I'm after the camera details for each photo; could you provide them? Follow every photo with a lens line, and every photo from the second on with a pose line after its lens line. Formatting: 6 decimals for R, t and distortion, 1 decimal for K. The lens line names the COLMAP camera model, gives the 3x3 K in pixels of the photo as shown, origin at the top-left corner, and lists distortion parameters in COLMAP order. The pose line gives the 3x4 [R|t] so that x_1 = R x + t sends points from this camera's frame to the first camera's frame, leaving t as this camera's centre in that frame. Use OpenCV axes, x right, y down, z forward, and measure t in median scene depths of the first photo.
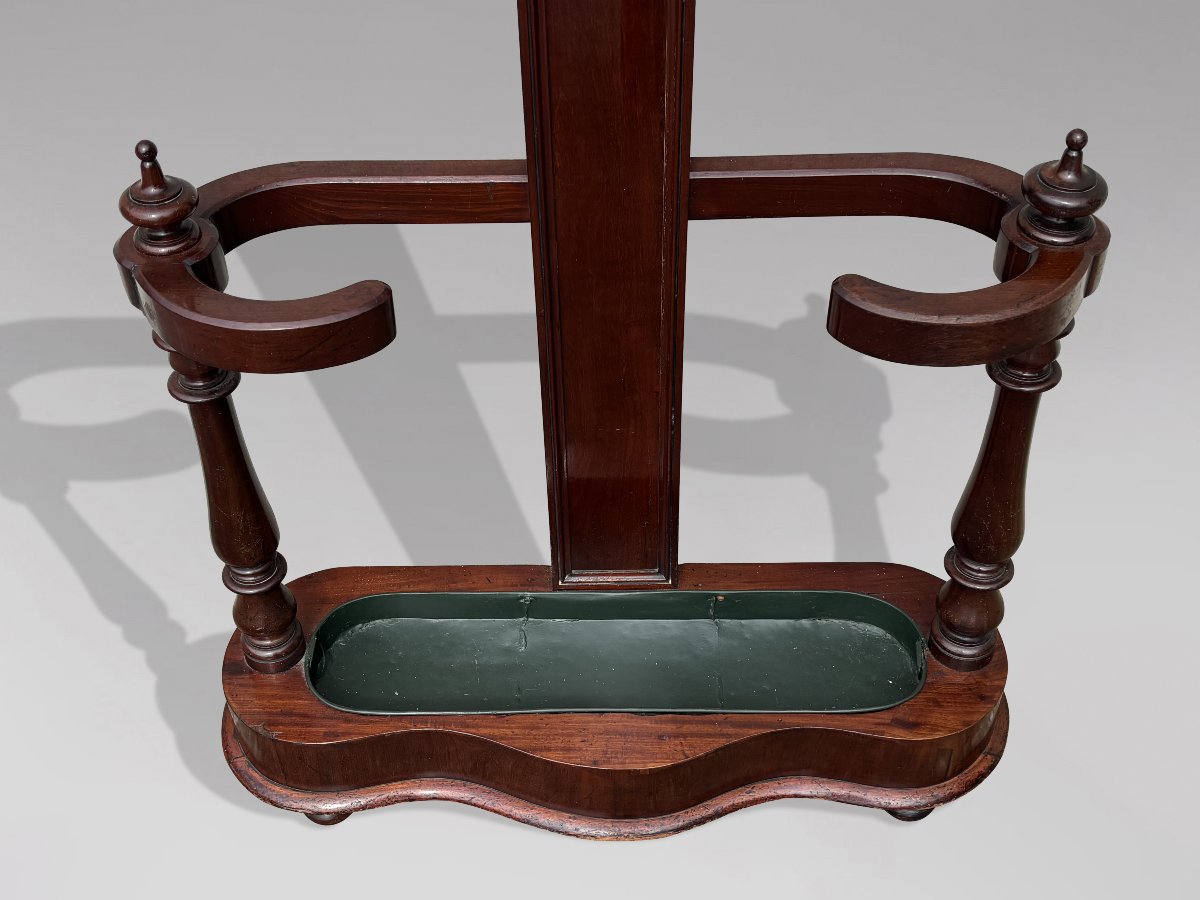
lens RADIAL K [[1385.8, 0, 600.0], [0, 1385.8, 450.0], [0, 0, 1]] dist [0.184741, -0.582255]
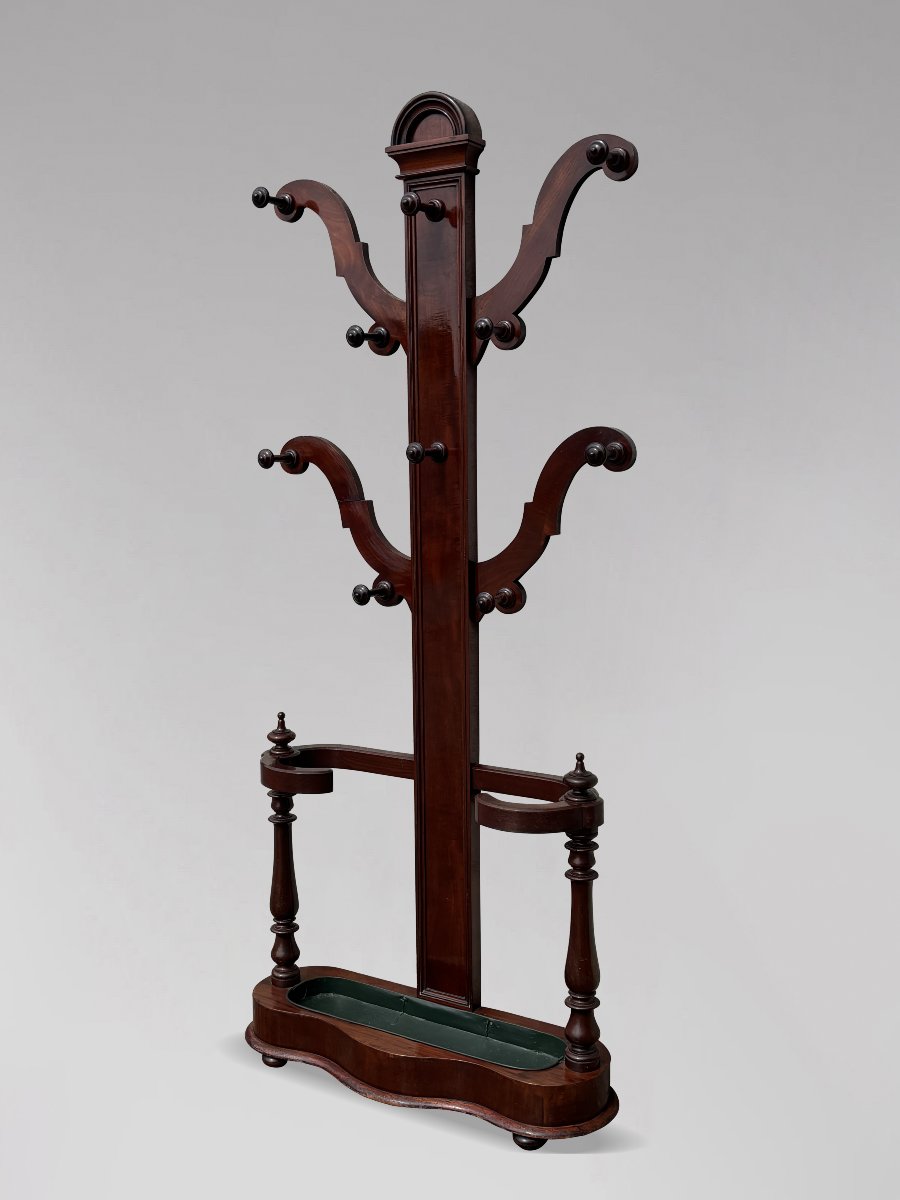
lens RADIAL K [[1284.4, 0, 450.0], [0, 1284.4, 600.0], [0, 0, 1]] dist [0.239873, -0.820743]
pose [[0.852647, 0.072316, -0.517459, 0.998003], [-0.352954, 0.809961, -0.468387, 0.536375], [0.385250, 0.582008, 0.716135, -0.663607]]
